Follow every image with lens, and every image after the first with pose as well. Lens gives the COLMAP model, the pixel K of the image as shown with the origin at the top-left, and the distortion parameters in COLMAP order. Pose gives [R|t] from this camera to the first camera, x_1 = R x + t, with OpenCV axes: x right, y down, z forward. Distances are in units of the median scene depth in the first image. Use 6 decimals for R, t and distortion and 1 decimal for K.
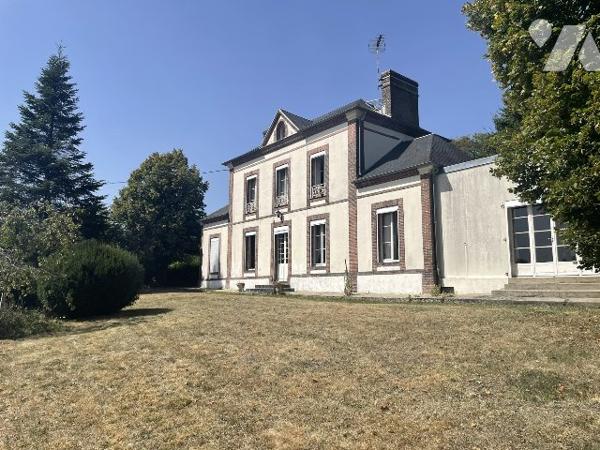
lens RADIAL K [[439.3, 0, 300.0], [0, 439.3, 225.0], [0, 0, 1]] dist [0.002055, -0.000177]
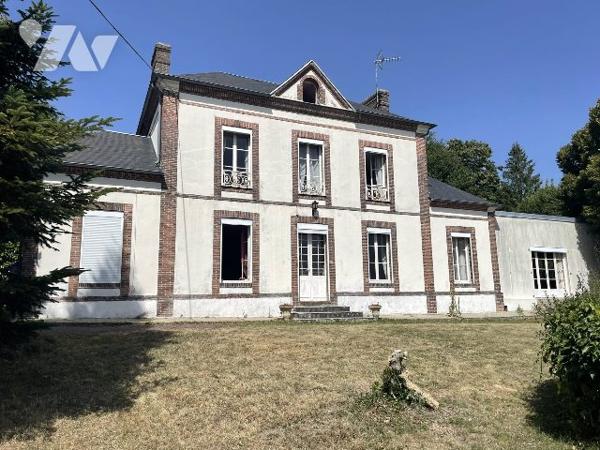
lens RADIAL K [[433.4, 0, 300.0], [0, 433.4, 246.7], [0, 0, 1]] dist [0.003484, -0.000110]
pose [[0.284730, 0.139211, 0.948446, -0.738353], [-0.108541, 0.987718, -0.112390, 0.126202], [-0.952443, -0.070945, 0.296344, 0.855646]]
